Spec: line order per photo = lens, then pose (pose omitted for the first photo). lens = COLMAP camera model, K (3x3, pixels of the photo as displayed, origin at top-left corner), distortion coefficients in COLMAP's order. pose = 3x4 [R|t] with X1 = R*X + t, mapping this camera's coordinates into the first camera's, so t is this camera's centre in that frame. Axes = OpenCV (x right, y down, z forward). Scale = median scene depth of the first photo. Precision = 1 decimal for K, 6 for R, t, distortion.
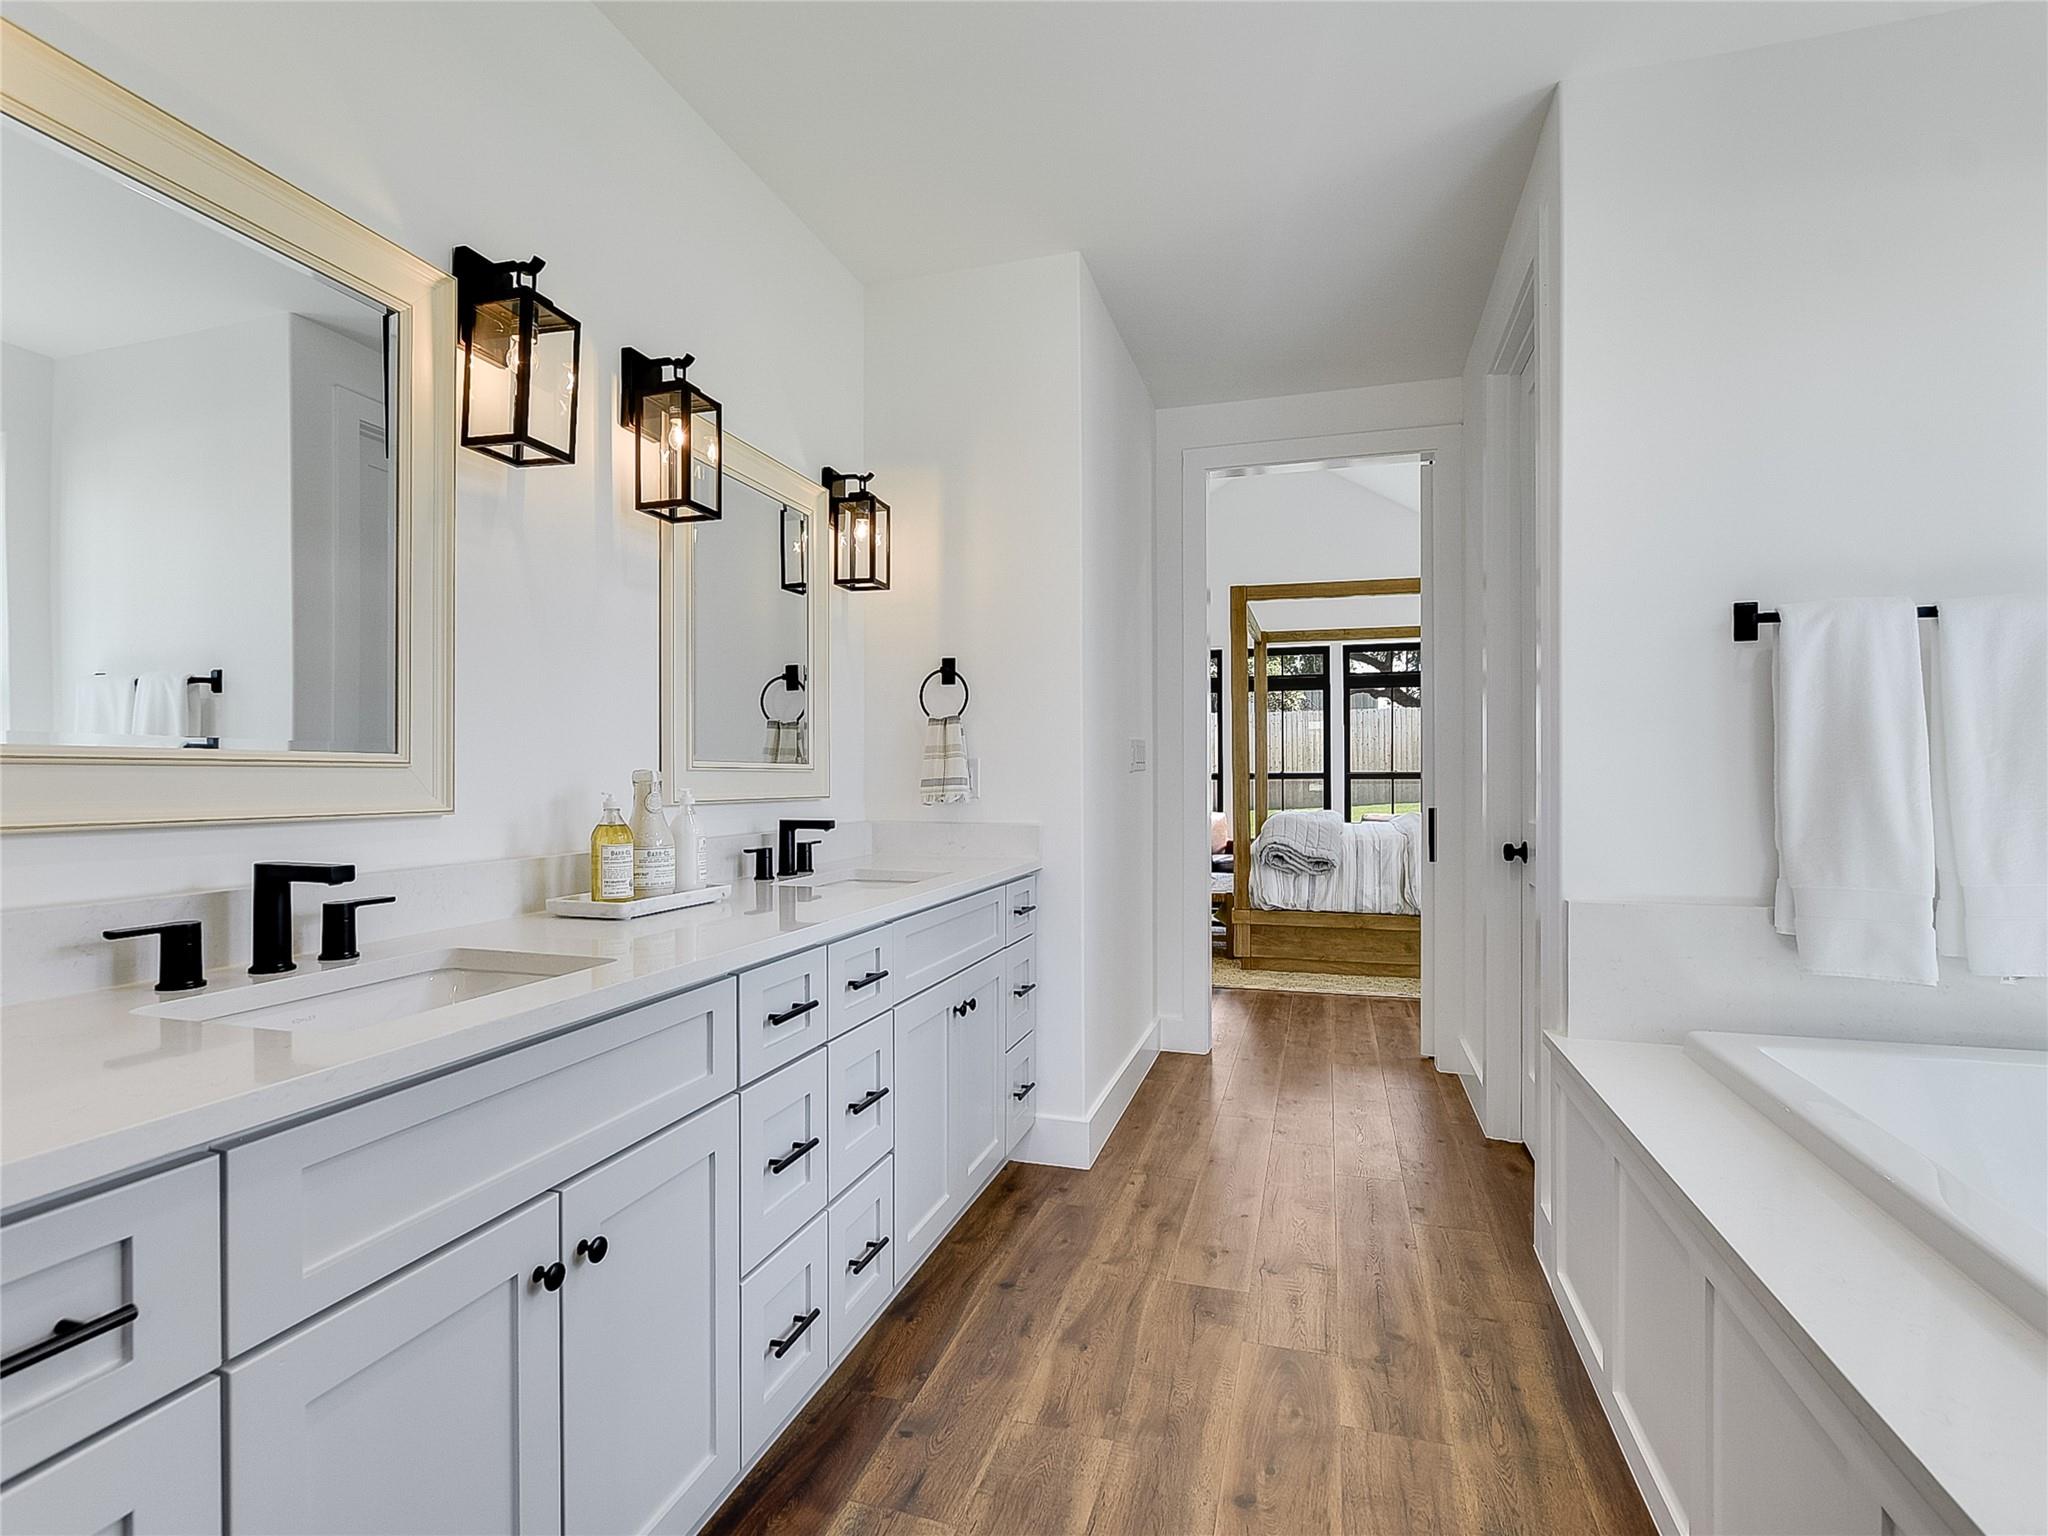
lens RADIAL K [[1009.6, 0, 1006.7], [0, 1009.6, 776.6], [0, 0, 1]] dist [-0.016926, 0.000500]
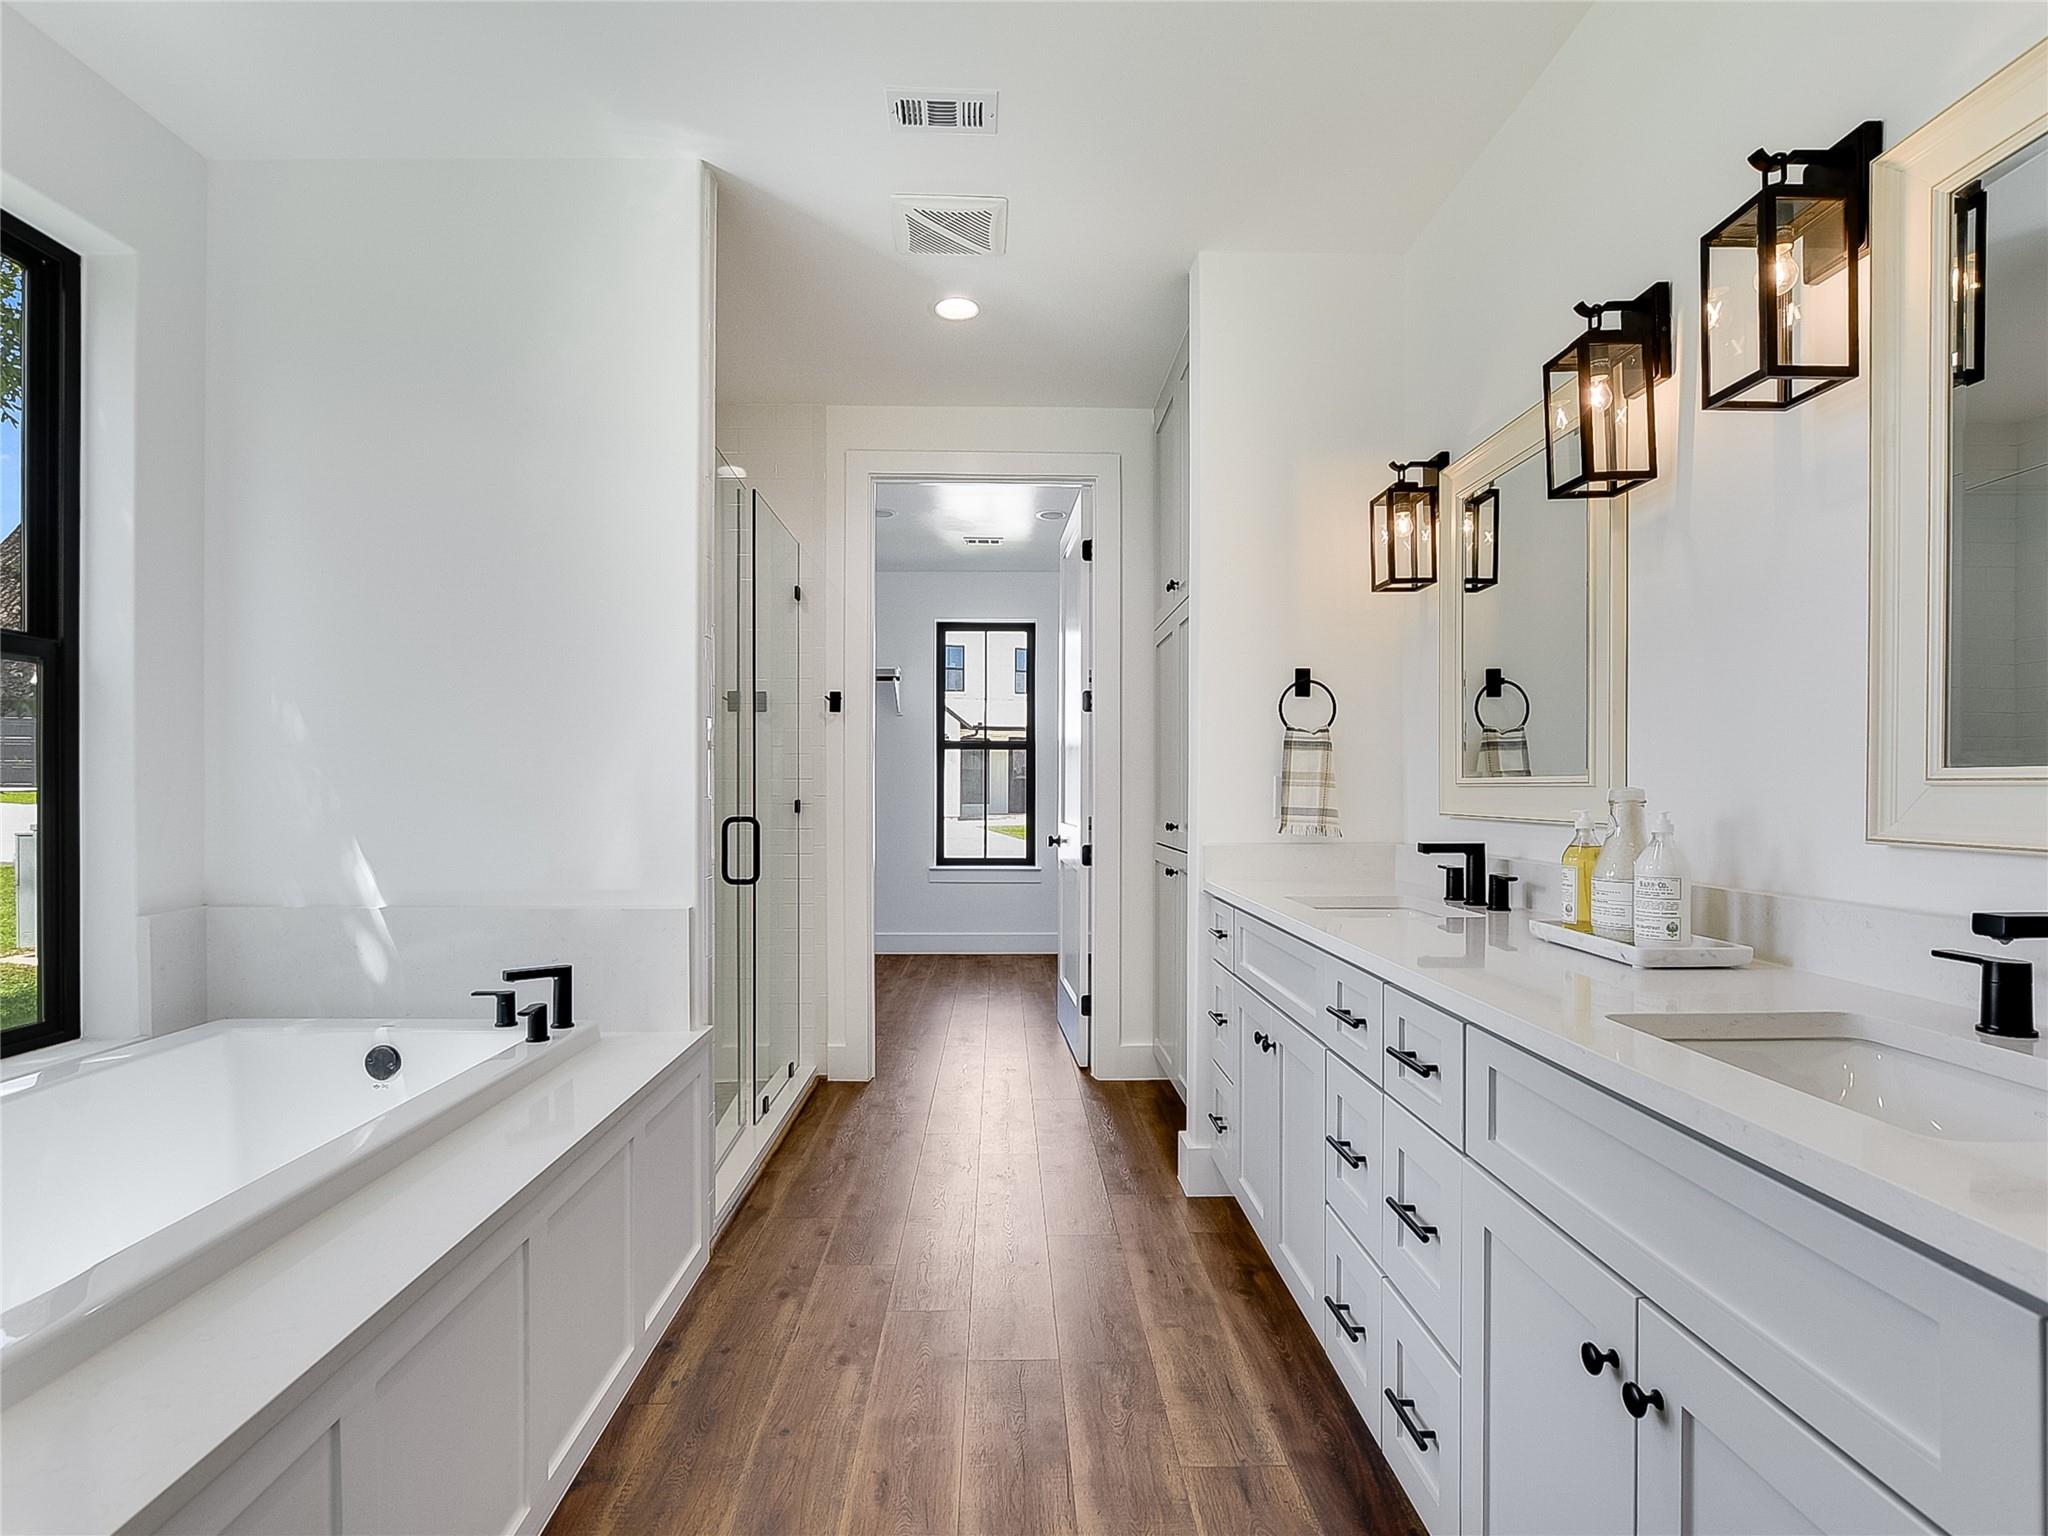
lens RADIAL K [[1060.4, 0, 1017.7], [0, 1060.4, 824.0], [0, 0, 1]] dist [0.001094, 0.000640]
pose [[-0.947496, 0.014027, -0.319459, 0.257105], [0.002594, 0.999342, 0.036187, -0.005563], [0.319757, 0.033458, -0.946909, 1.066289]]
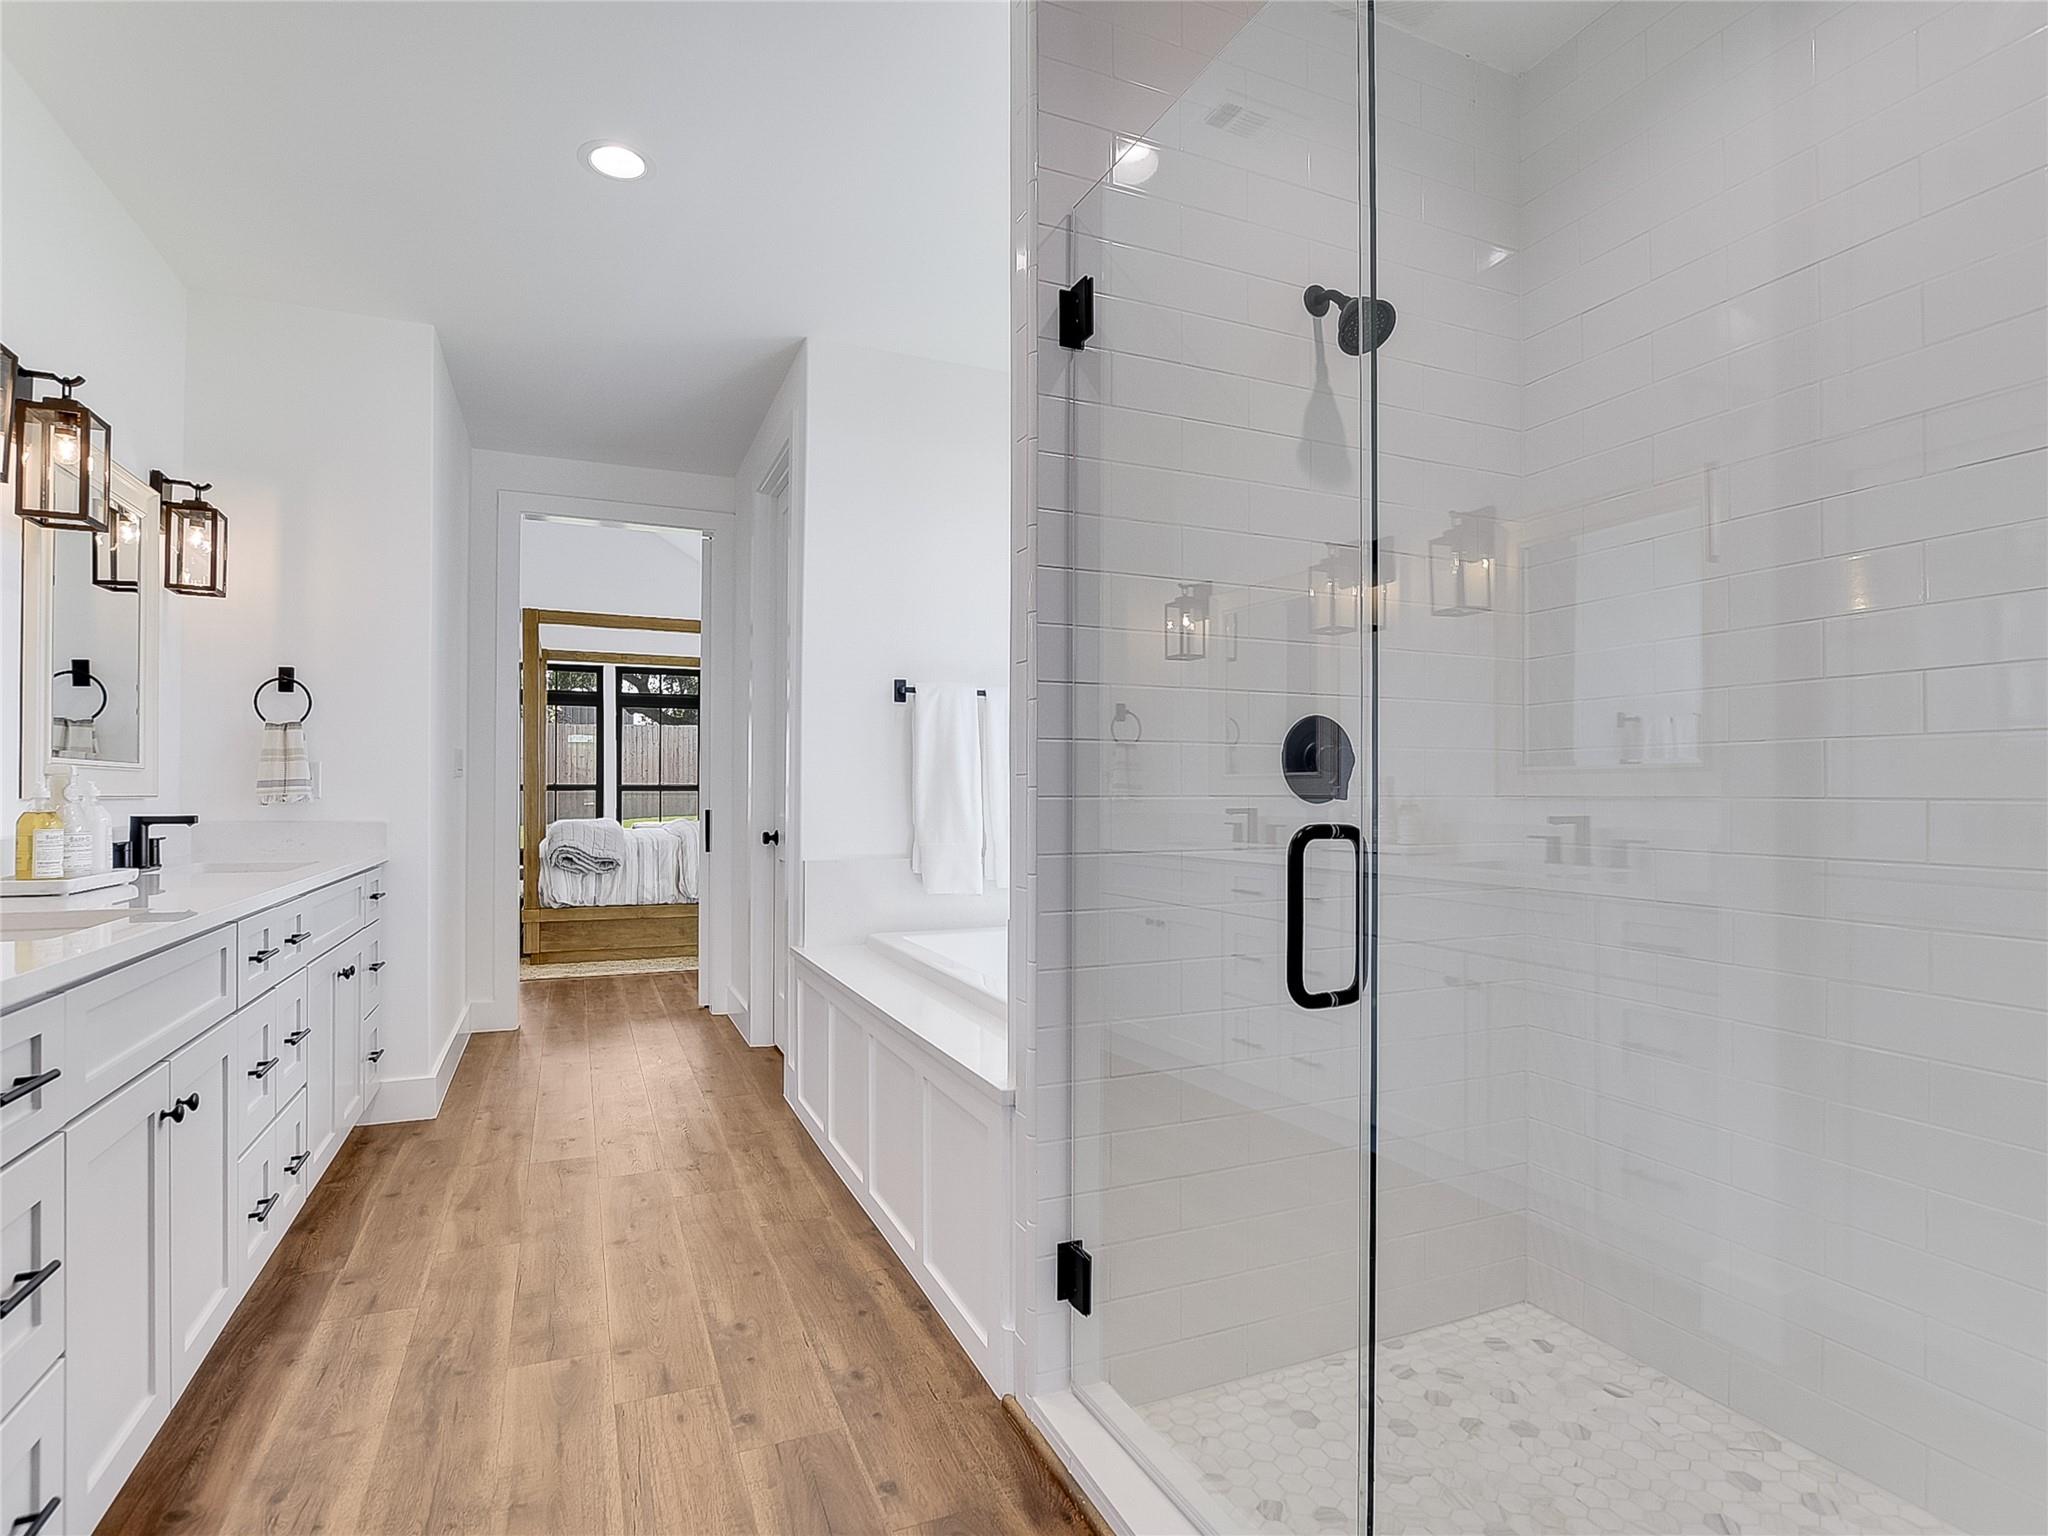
lens RADIAL K [[1049.5, 0, 1005.7], [0, 1049.5, 773.4], [0, 0, 1]] dist [-0.009426, 0.000654]
pose [[0.763626, 0.015946, 0.645462, -0.197841], [-0.003465, 0.999782, -0.020599, 0.015337], [-0.645649, 0.013493, 0.763515, -0.344970]]
